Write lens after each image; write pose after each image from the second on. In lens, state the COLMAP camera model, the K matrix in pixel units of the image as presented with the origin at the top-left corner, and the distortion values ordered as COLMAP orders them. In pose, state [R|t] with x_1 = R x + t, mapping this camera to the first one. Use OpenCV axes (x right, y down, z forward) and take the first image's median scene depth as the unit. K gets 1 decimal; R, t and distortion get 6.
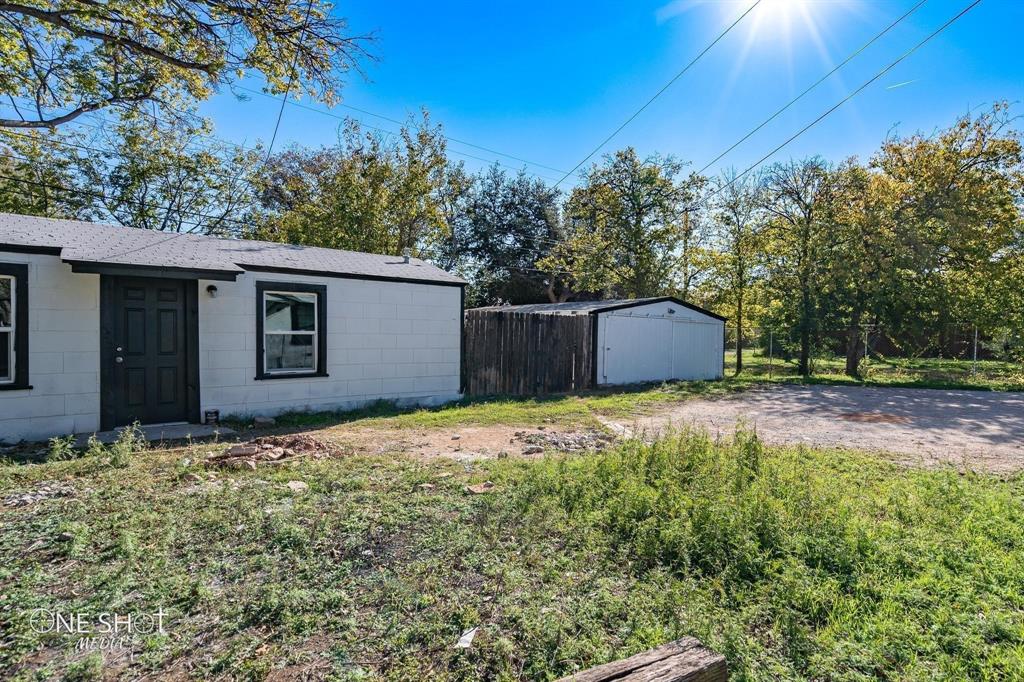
lens RADIAL K [[525.0, 0, 571.5], [0, 525.0, 341.7], [0, 0, 1]] dist [0.004188, 0.001902]
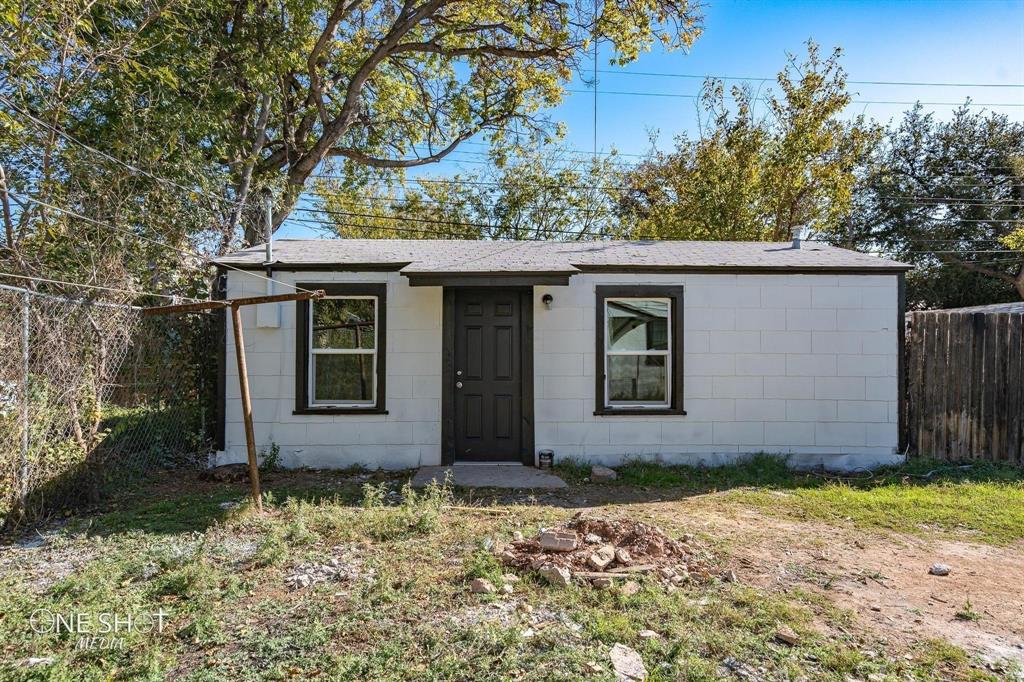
lens RADIAL K [[526.3, 0, 513.6], [0, 526.3, 343.9], [0, 0, 1]] dist [0.002415, 0.000946]
pose [[0.732211, -0.015361, -0.680904, -0.135609], [-0.005480, 0.999580, -0.028443, -0.006673], [0.681055, 0.024557, 0.731820, 0.293491]]
